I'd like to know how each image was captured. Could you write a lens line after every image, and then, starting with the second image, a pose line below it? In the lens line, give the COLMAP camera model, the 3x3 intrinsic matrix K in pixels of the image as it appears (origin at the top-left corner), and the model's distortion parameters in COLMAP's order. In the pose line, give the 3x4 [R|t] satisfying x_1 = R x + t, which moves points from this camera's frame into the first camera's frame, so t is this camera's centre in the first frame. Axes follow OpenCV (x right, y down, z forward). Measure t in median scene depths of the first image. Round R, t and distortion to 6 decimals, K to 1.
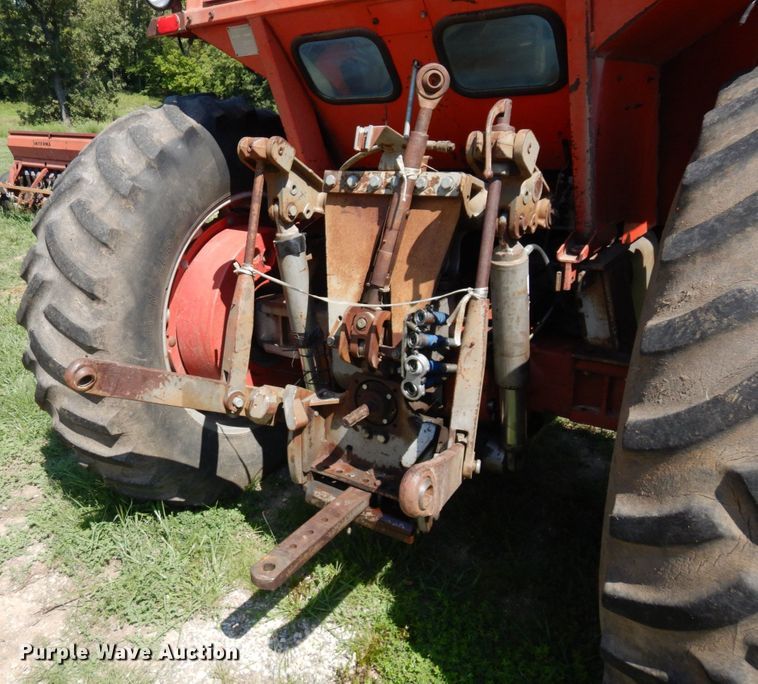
lens RADIAL K [[621.1, 0, 315.3], [0, 621.1, 337.5], [0, 0, 1]] dist [0.026361, -0.022689]
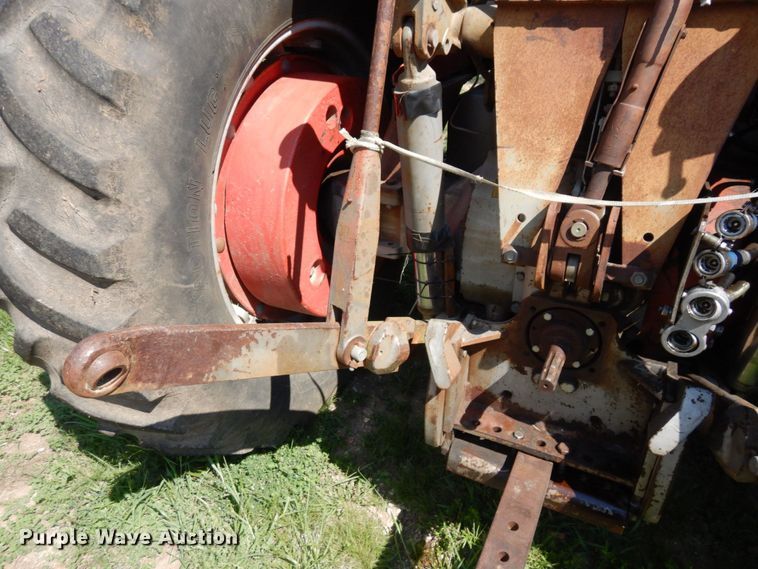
lens RADIAL K [[527.8, 0, 382.3], [0, 527.8, 277.5], [0, 0, 1]] dist [0.023464, -0.010784]
pose [[0.985354, -0.061864, 0.158905, -0.176671], [0.034845, 0.985255, 0.167505, -0.061839], [-0.166925, -0.159514, 0.972981, 0.460681]]
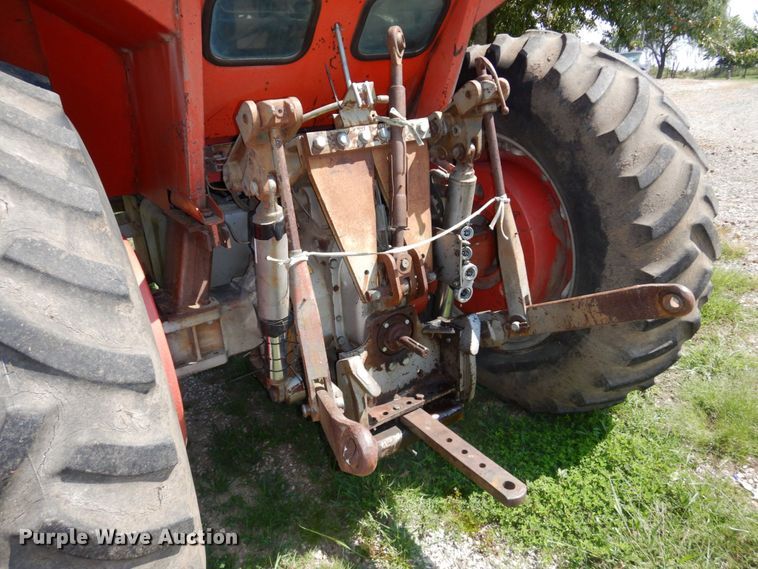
lens RADIAL K [[527.8, 0, 367.3], [0, 527.8, 281.8], [0, 0, 1]] dist [0.023464, -0.010784]
pose [[0.360310, -0.336476, 0.870035, -0.676053], [0.350460, 0.913183, 0.208026, -0.184942], [-0.864497, 0.229958, 0.446950, 0.576944]]
